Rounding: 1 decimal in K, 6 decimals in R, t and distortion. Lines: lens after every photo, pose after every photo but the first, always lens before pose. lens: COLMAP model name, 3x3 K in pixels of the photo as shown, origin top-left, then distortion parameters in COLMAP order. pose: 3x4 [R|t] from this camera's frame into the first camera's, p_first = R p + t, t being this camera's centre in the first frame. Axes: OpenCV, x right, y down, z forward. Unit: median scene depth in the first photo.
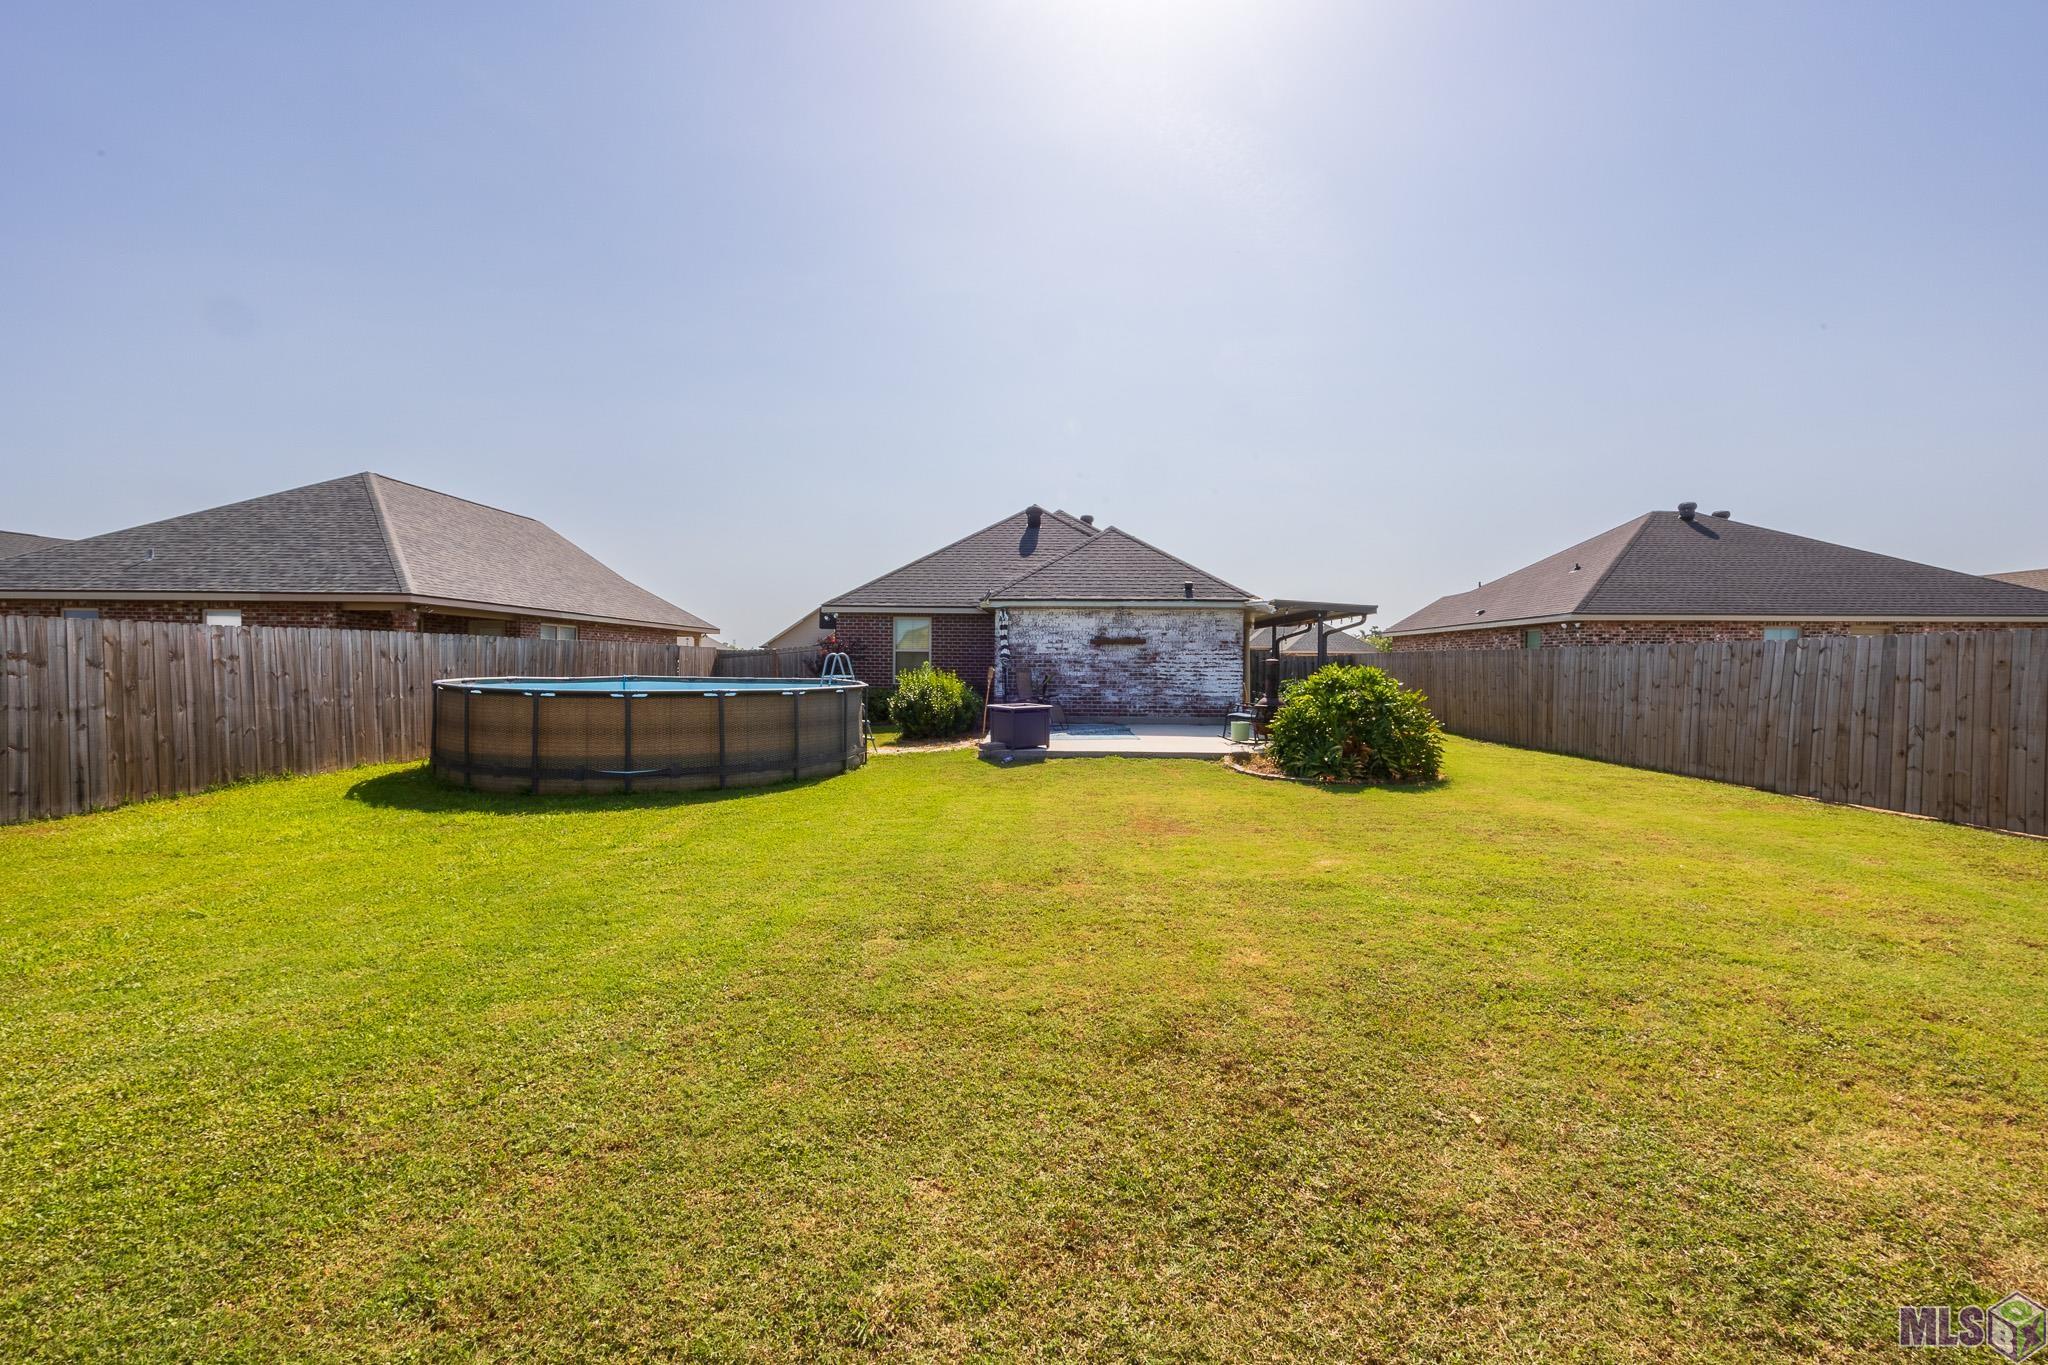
lens RADIAL K [[830.6, 0, 1030.1], [0, 830.6, 682.3], [0, 0, 1]] dist [0.000503, -0.000027]
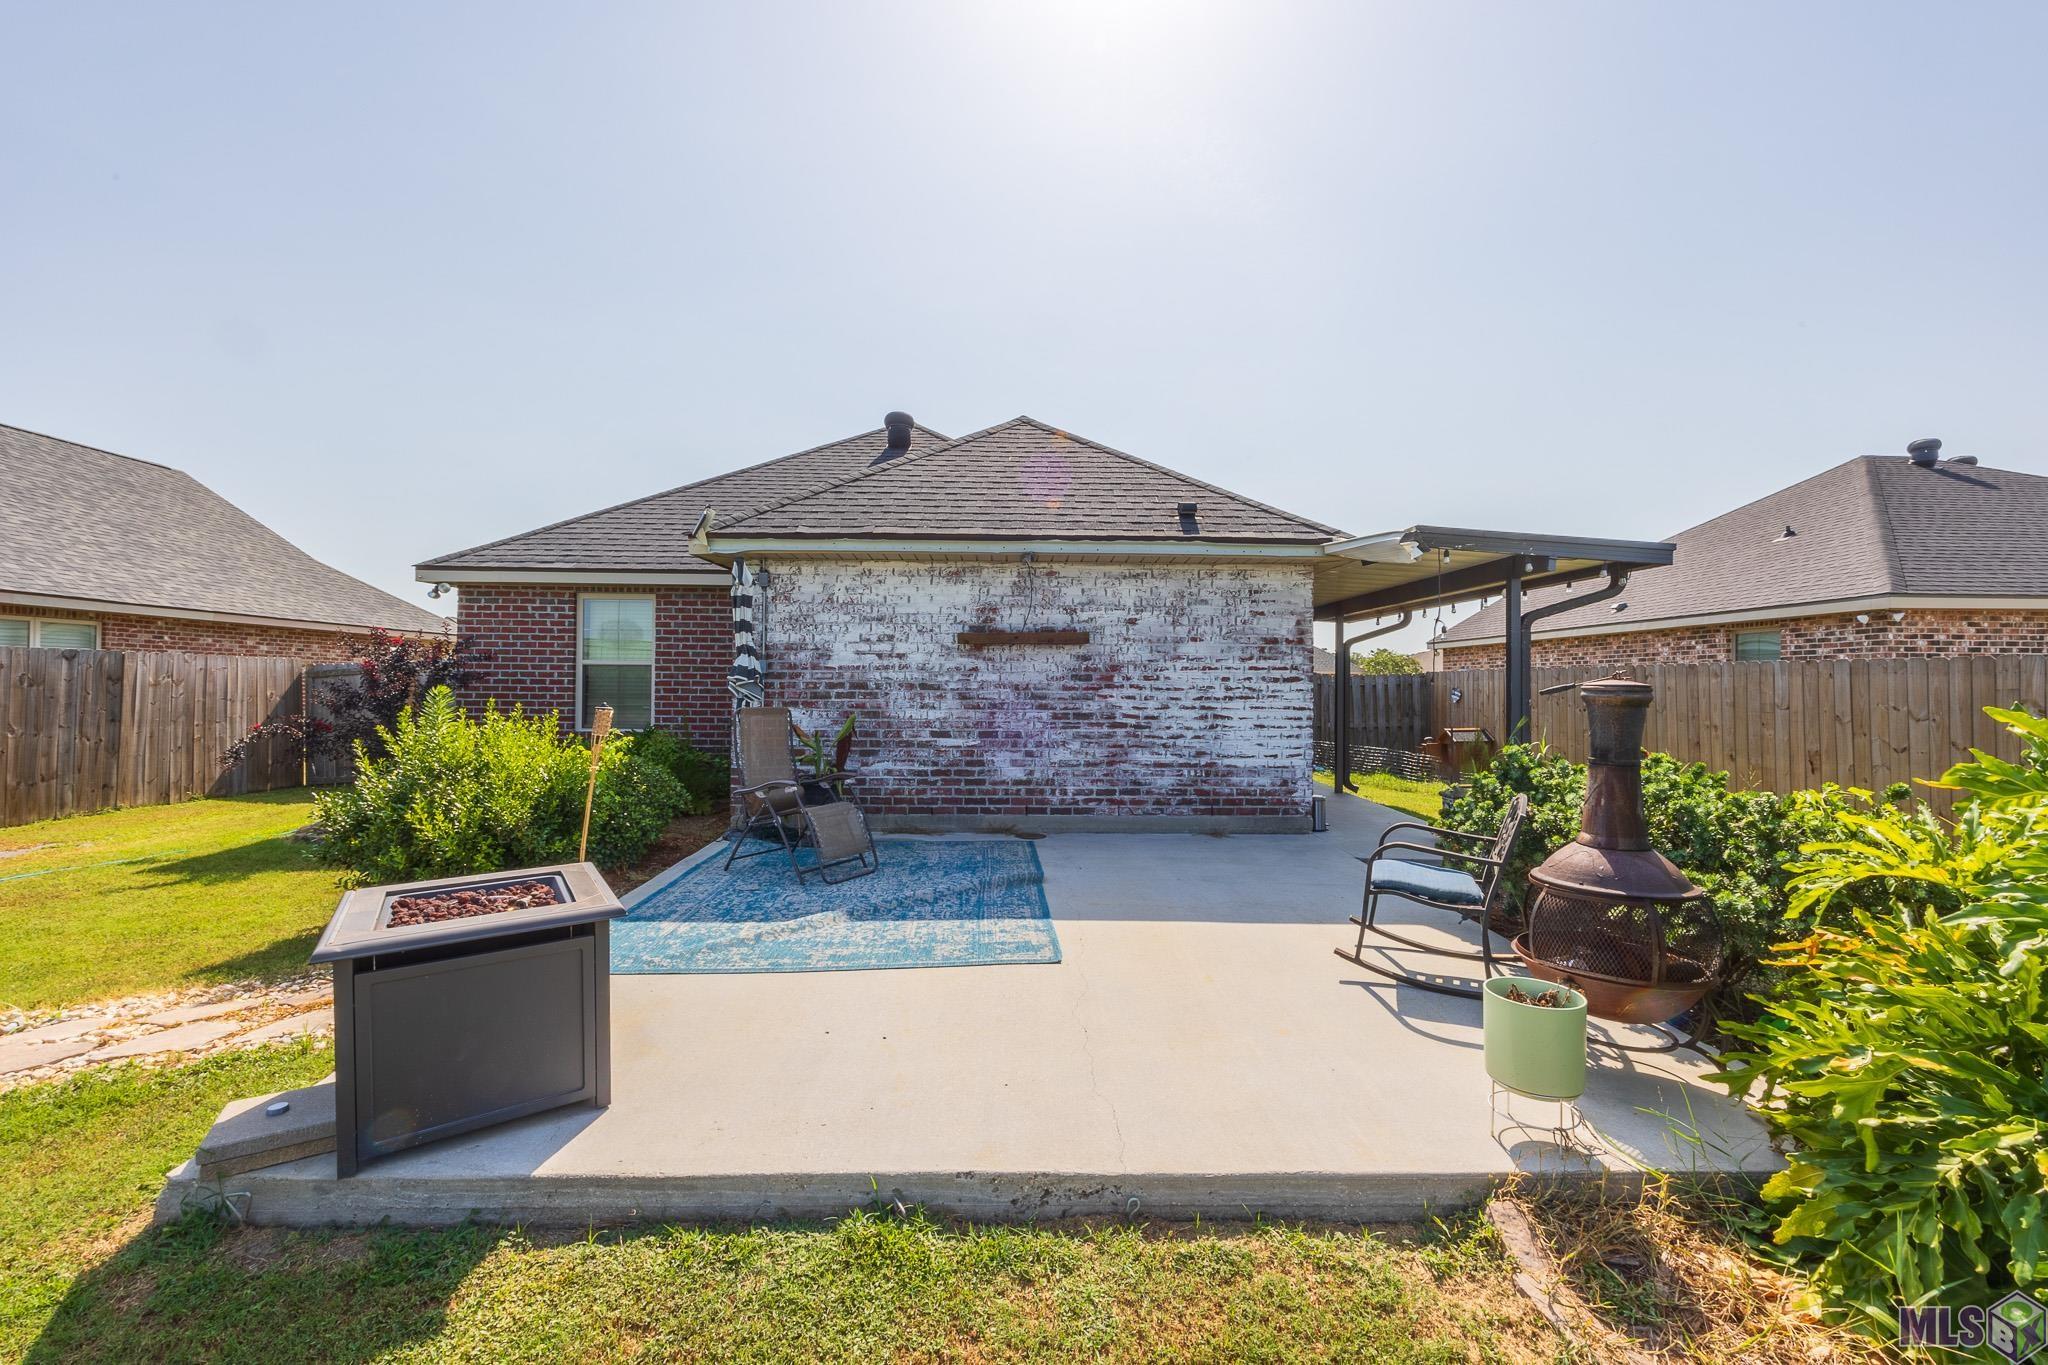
lens RADIAL K [[830.6, 0, 1024.1], [0, 830.6, 675.8], [0, 0, 1]] dist [0.000503, -0.000027]
pose [[0.998969, 0.000891, 0.045379, 0.086409], [0.000635, 0.999435, -0.033597, -0.015727], [-0.045383, 0.033591, 0.998405, 0.574086]]
